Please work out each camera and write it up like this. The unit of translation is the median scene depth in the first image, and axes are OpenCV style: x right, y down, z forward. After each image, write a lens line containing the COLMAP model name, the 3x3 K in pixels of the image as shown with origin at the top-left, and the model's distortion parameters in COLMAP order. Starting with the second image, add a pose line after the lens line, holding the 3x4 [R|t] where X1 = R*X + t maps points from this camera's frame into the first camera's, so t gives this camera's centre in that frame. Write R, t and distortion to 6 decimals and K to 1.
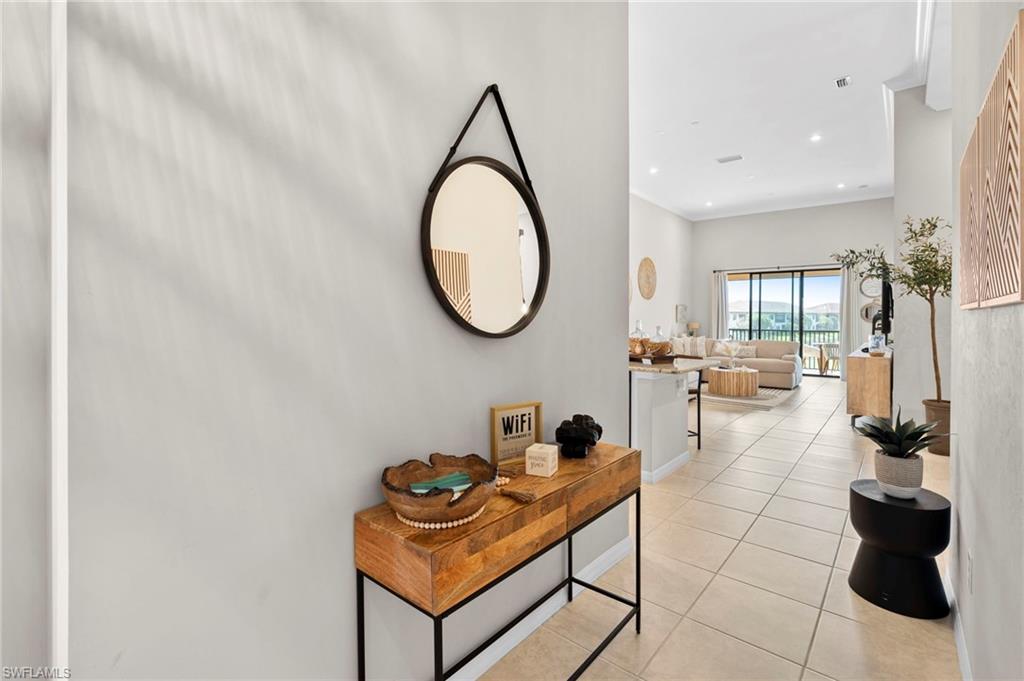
lens RADIAL K [[467.1, 0, 511.4], [0, 467.1, 325.2], [0, 0, 1]] dist [-0.018928, -0.000210]
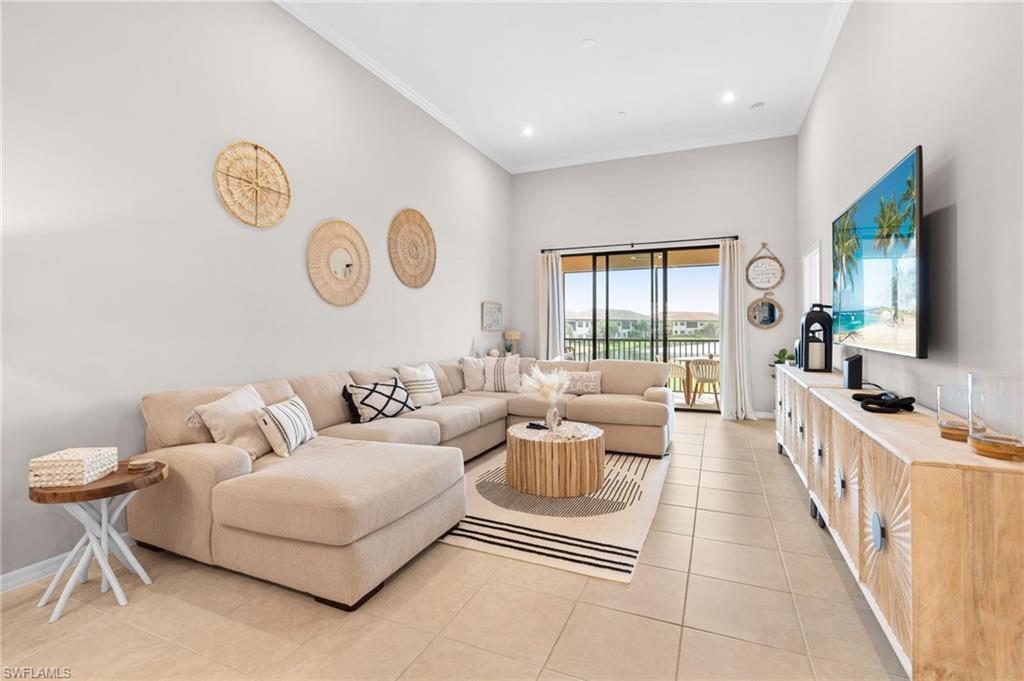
lens RADIAL K [[467.1, 0, 511.4], [0, 467.1, 325.2], [0, 0, 1]] dist [-0.018928, -0.000210]
pose [[0.959677, -0.005395, 0.281053, 0.227746], [0.010383, 0.999814, -0.016263, -0.002846], [-0.280913, 0.018526, 0.959554, 0.420514]]
